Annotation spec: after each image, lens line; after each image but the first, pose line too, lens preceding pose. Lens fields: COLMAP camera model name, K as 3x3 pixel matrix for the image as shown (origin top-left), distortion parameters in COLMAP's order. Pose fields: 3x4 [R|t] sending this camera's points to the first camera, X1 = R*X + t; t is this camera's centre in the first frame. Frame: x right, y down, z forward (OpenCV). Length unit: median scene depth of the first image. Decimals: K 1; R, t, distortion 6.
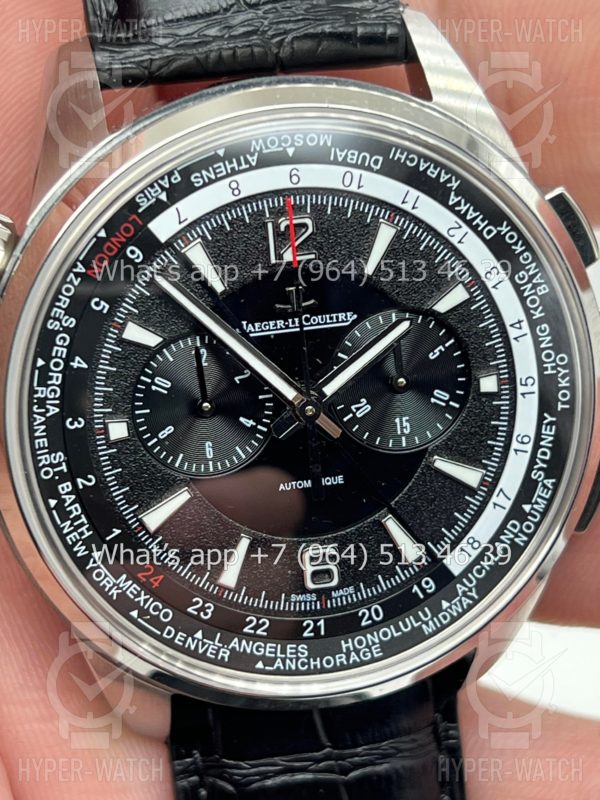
lens RADIAL K [[1880.0, 0, 301.6], [0, 1880.0, 398.8], [0, 0, 1]] dist [0.178422, 0.000000]
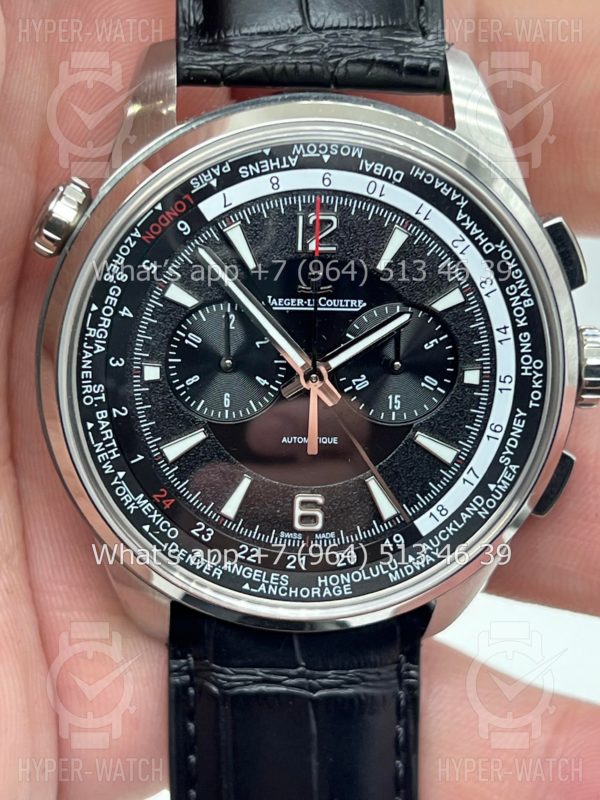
lens RADIAL K [[1880.0, 0, 299.4], [0, 1880.0, 401.1], [0, 0, 1]] dist [0.178422, 0.000000]
pose [[0.987691, 0.136316, -0.076710, 0.086046], [-0.135150, 0.990619, 0.020219, -0.002192], [0.078747, -0.009603, 0.996848, -0.172699]]
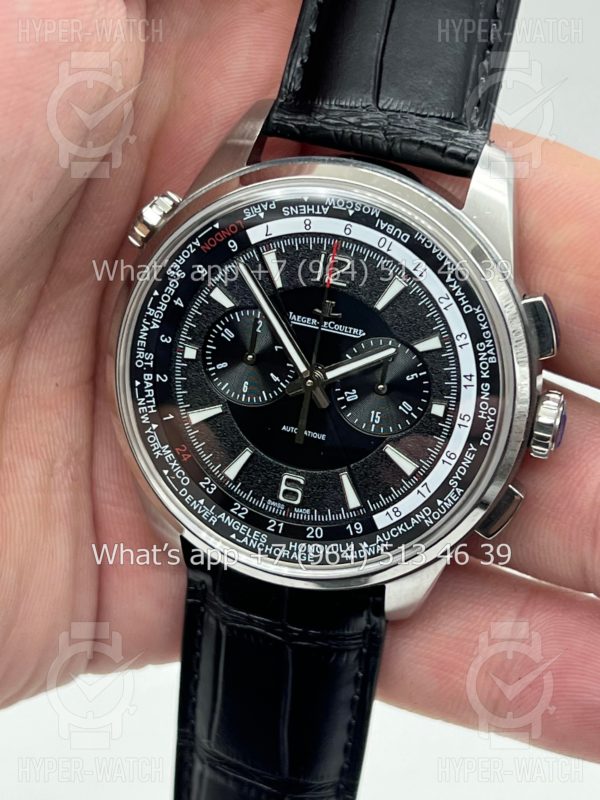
lens RADIAL K [[1880.0, 0, 294.9], [0, 1880.0, 400.3], [0, 0, 1]] dist [0.178422, 0.000000]
pose [[0.884612, 0.337040, -0.322282, 0.464530], [-0.333418, 0.940310, 0.068191, -0.076416], [0.326028, 0.047132, 0.944184, -0.385765]]
